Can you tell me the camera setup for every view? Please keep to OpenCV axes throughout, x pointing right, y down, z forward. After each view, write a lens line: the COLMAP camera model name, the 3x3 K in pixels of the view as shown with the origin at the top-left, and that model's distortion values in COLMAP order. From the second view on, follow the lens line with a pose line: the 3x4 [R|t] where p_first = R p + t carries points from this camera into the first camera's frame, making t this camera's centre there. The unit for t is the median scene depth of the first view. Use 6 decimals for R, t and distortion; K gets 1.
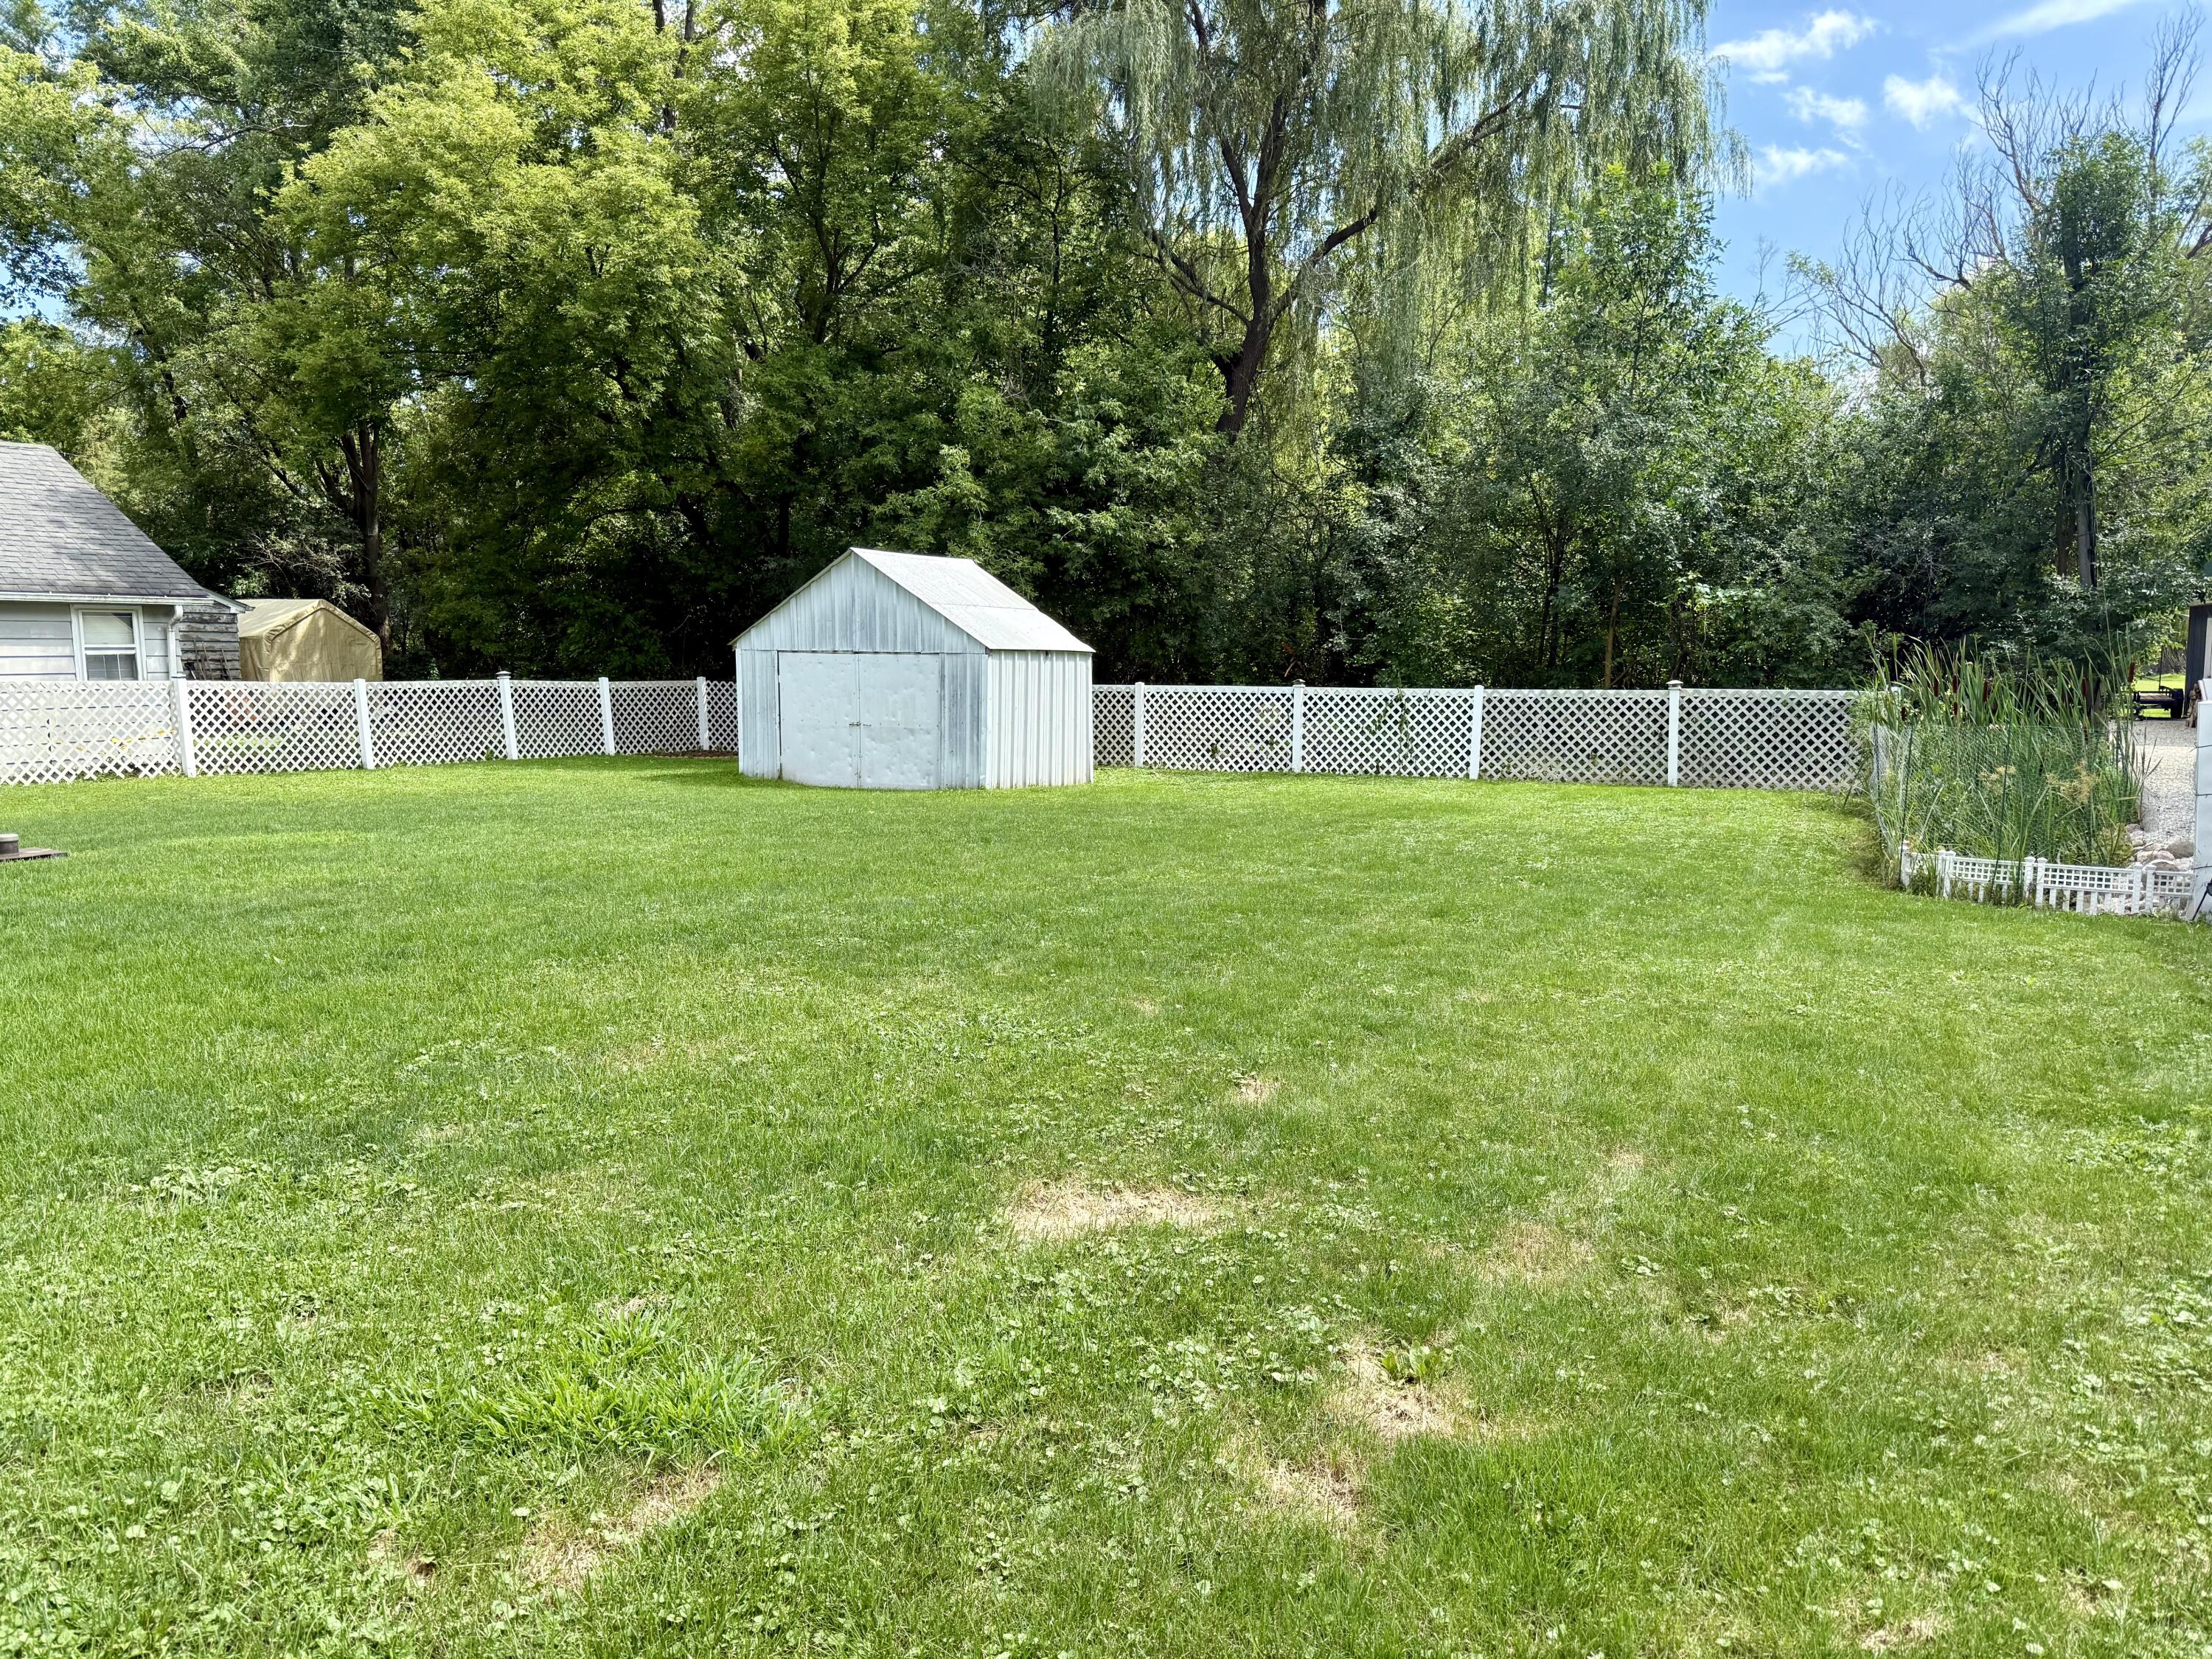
lens RADIAL K [[1551.2, 0, 1105.4], [0, 1551.2, 827.4], [0, 0, 1]] dist [0.007746, -0.000244]
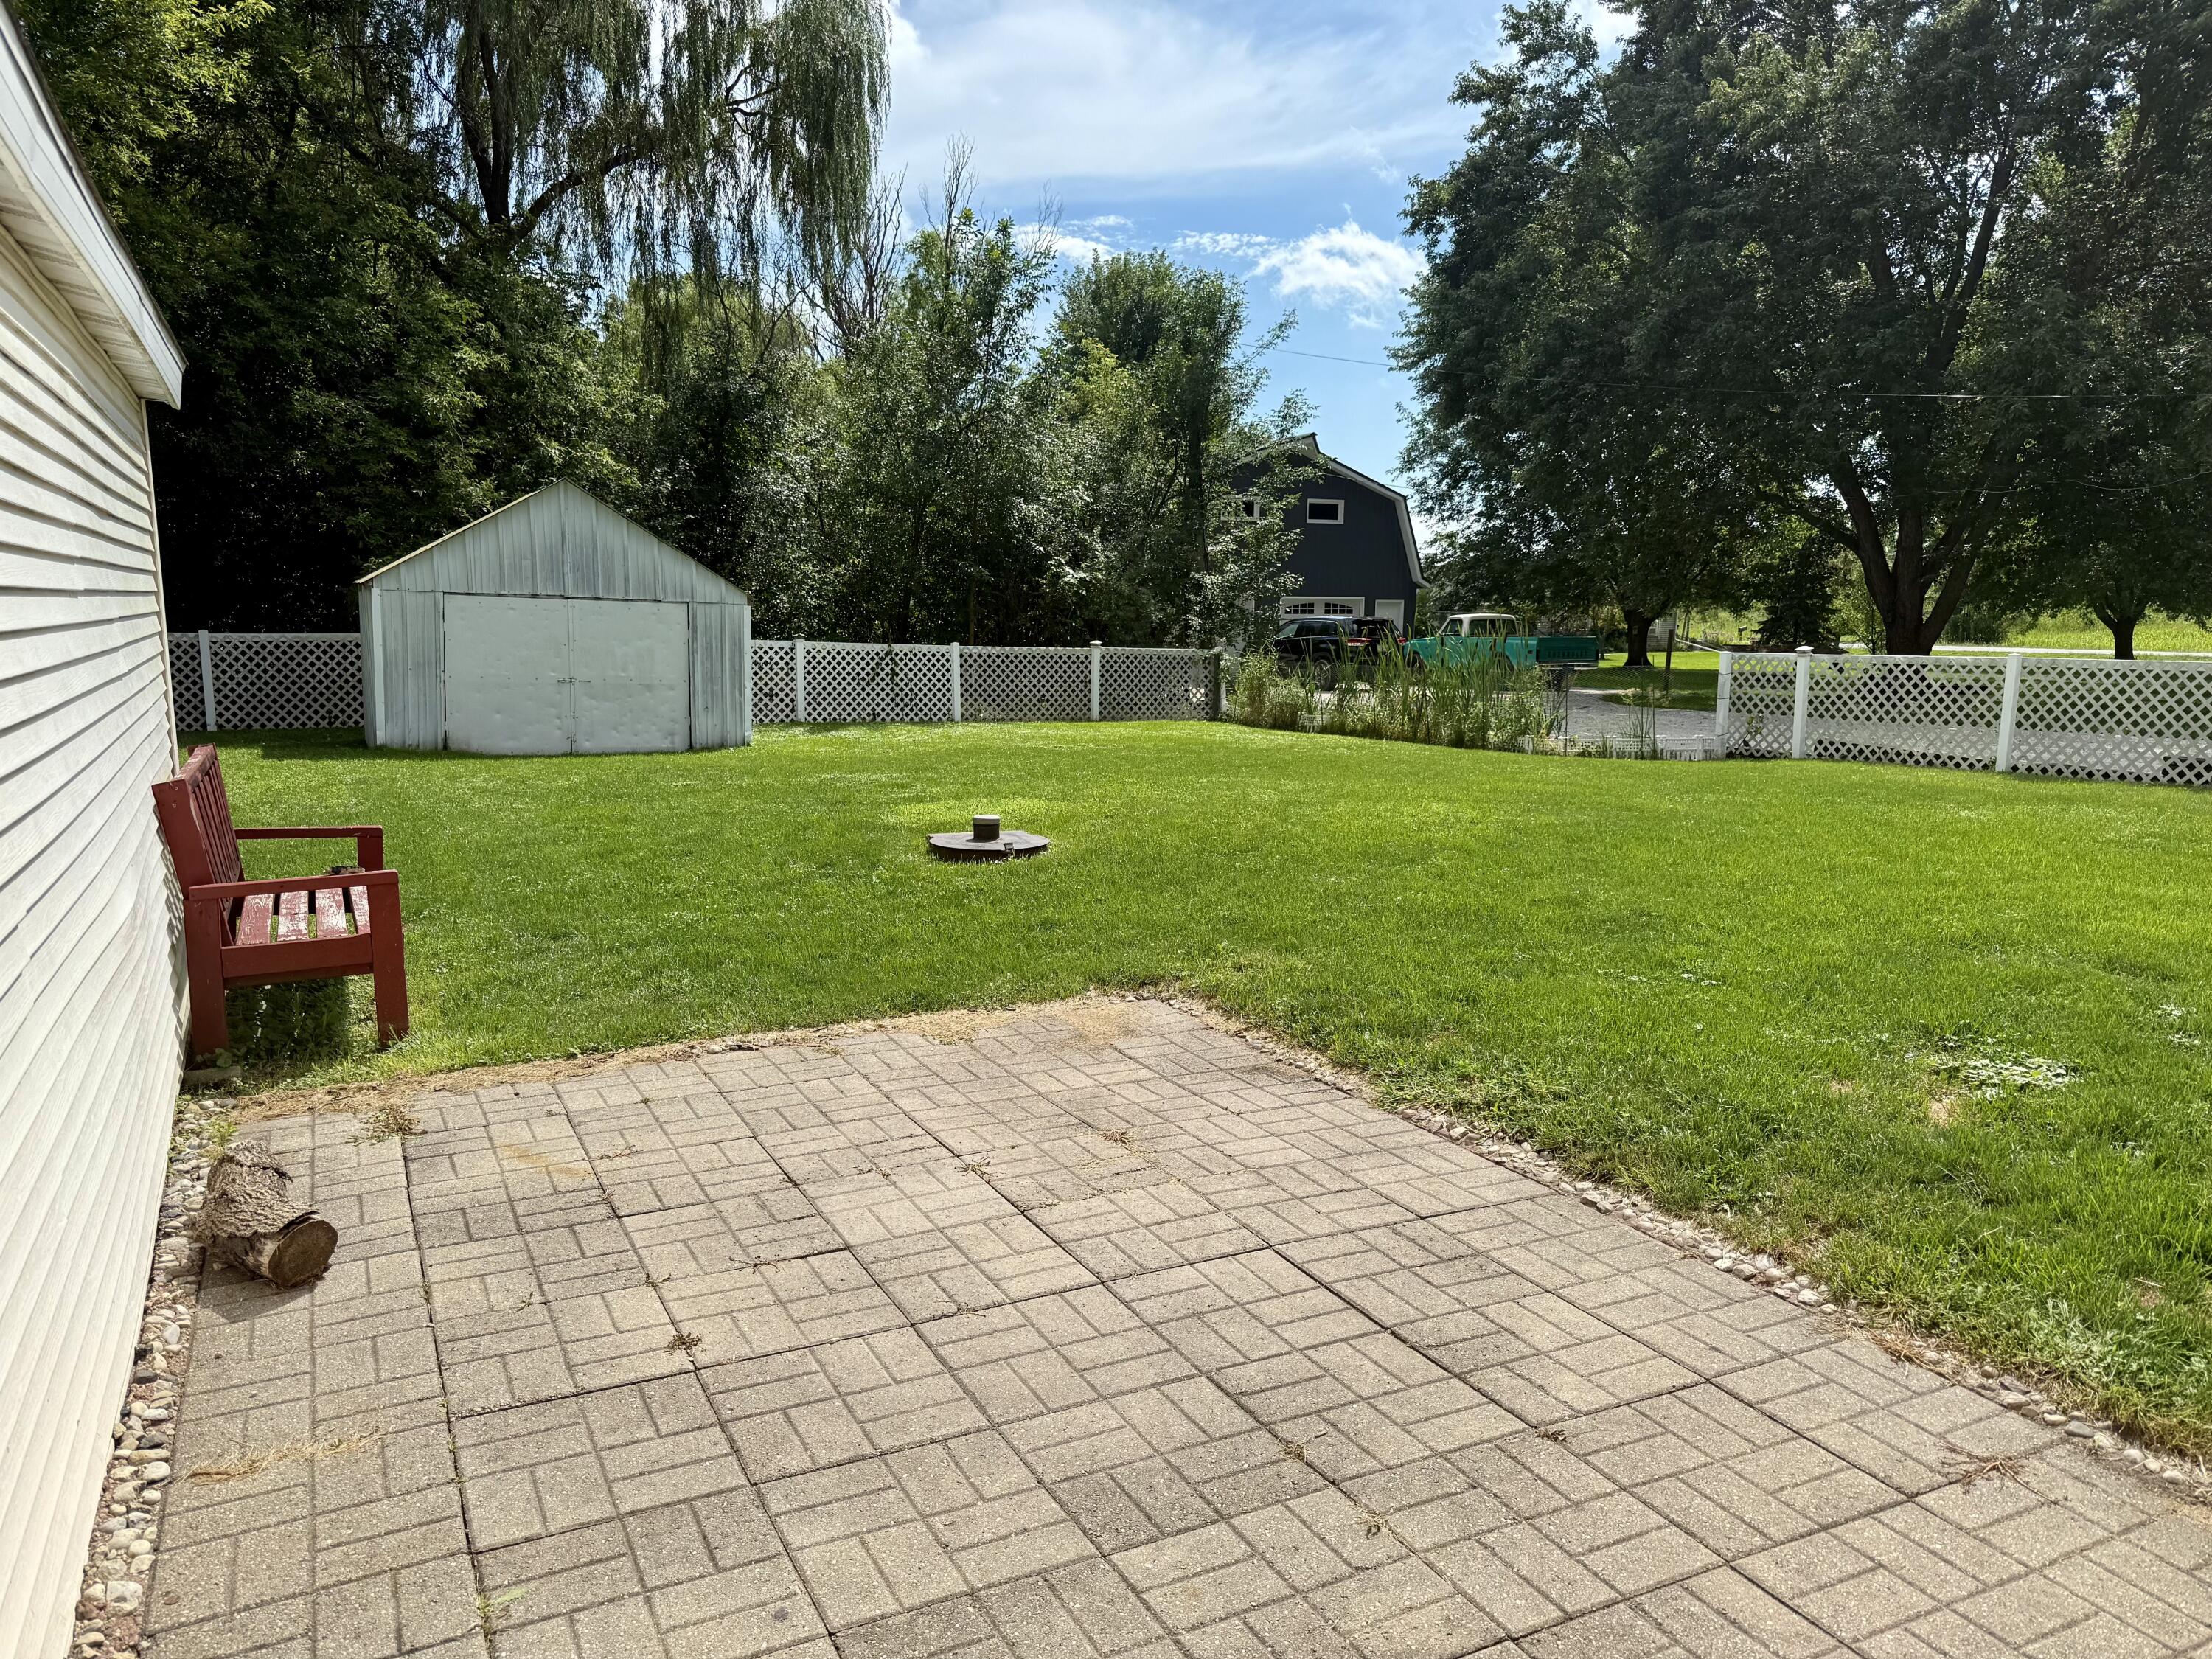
lens RADIAL K [[1551.2, 0, 1105.7], [0, 1551.2, 831.6], [0, 0, 1]] dist [0.007746, -0.000244]
pose [[0.582457, -0.094647, 0.807333, -0.691932], [0.062271, 0.995475, 0.071778, -0.024036], [-0.810473, 0.008466, 0.585715, 0.196948]]
